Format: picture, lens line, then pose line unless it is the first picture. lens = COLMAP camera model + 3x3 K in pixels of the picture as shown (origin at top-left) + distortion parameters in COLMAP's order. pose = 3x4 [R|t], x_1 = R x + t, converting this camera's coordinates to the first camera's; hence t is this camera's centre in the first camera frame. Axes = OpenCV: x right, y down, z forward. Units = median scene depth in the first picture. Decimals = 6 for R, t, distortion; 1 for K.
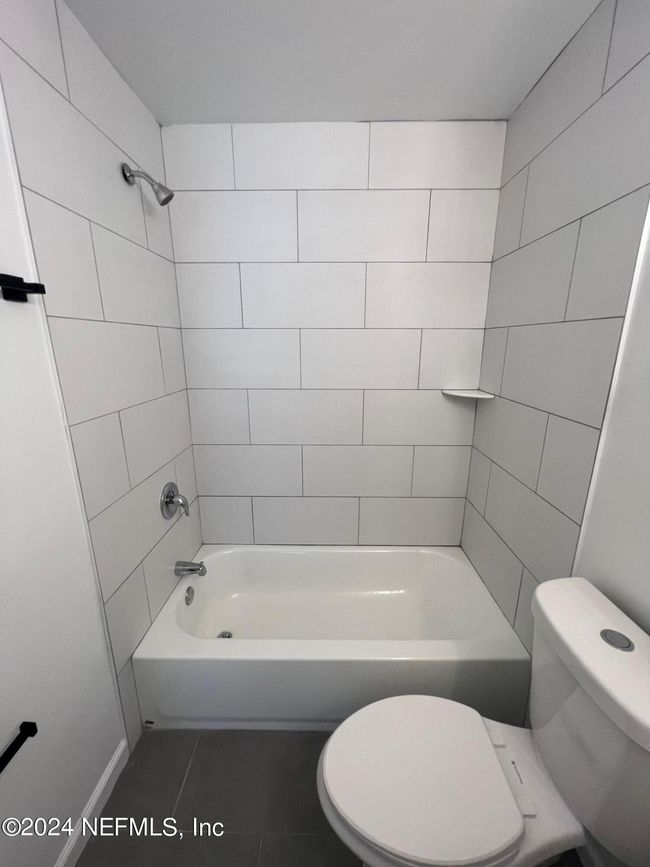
lens RADIAL K [[341.8, 0, 321.3], [0, 341.8, 433.8], [0, 0, 1]] dist [-0.001235, -0.000649]
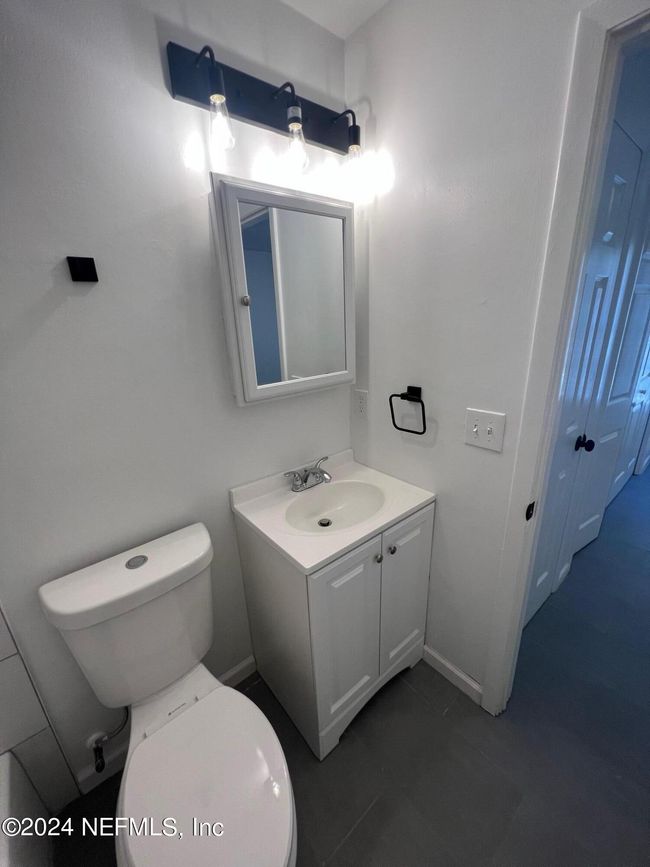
lens RADIAL K [[341.8, 0, 321.3], [0, 341.8, 433.8], [0, 0, 1]] dist [-0.001235, -0.000649]
pose [[-0.639819, -0.205492, 0.740544, -0.200040], [0.245980, 0.858143, 0.450648, -0.102172], [-0.728097, 0.470492, -0.498509, 0.394925]]
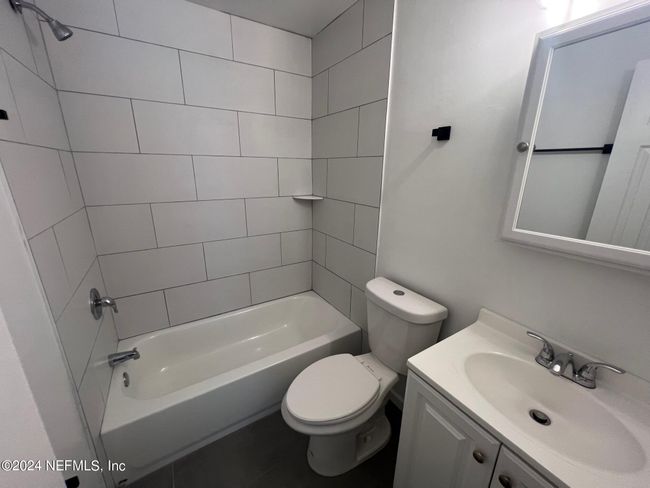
lens RADIAL K [[256.3, 0, 316.4], [0, 256.3, 242.8], [0, 0, 1]] dist [-0.001235, -0.000649]
pose [[0.851611, -0.139715, 0.505212, -0.212799], [0.124646, 0.990153, 0.063715, 0.029624], [-0.509139, 0.008713, 0.860640, -0.112623]]
